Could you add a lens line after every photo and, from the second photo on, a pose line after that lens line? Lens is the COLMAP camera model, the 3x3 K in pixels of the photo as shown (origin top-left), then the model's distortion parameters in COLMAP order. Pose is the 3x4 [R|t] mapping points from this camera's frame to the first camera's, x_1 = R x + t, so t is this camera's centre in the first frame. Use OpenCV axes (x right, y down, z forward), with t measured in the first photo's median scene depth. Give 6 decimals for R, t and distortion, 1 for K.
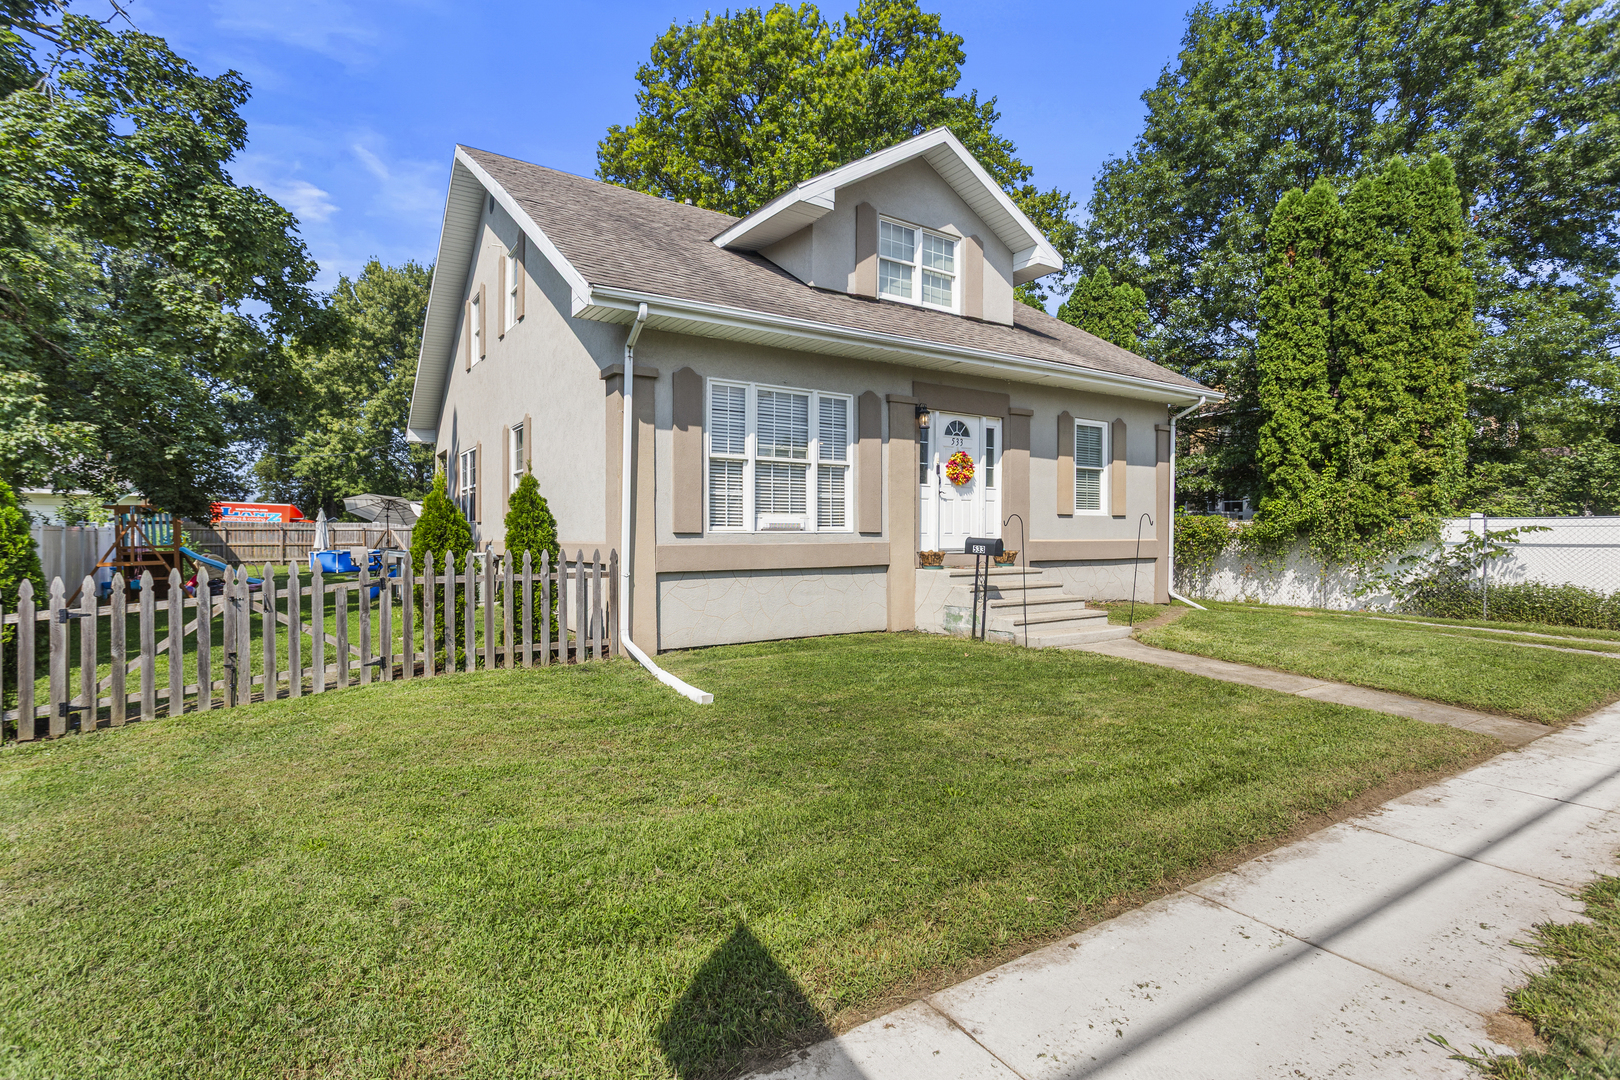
lens RADIAL K [[770.2, 0, 810.0], [0, 770.2, 540.0], [0, 0, 1]] dist [0.003542, 0.000525]
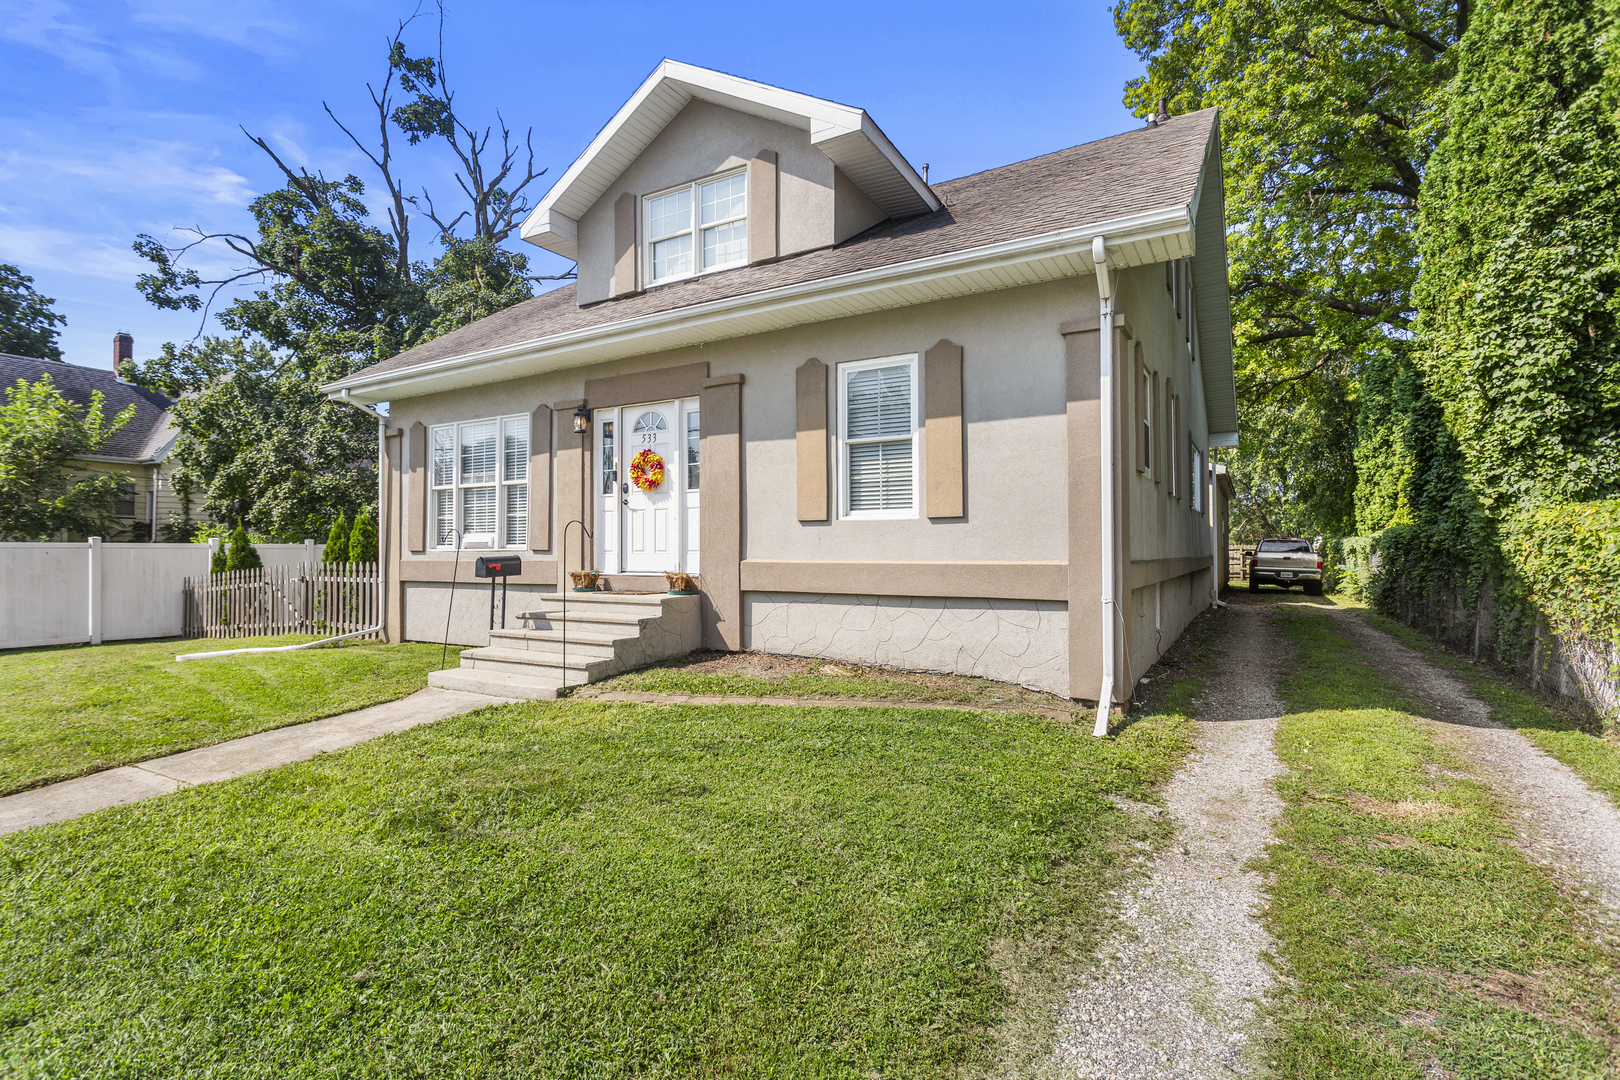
lens RADIAL K [[770.2, 0, 810.0], [0, 770.2, 540.0], [0, 0, 1]] dist [0.003542, 0.000525]
pose [[0.447480, -0.009738, -0.894241, 0.965715], [-0.003150, 0.999917, -0.012465, -0.010017], [0.894288, 0.008395, 0.447413, 0.762808]]
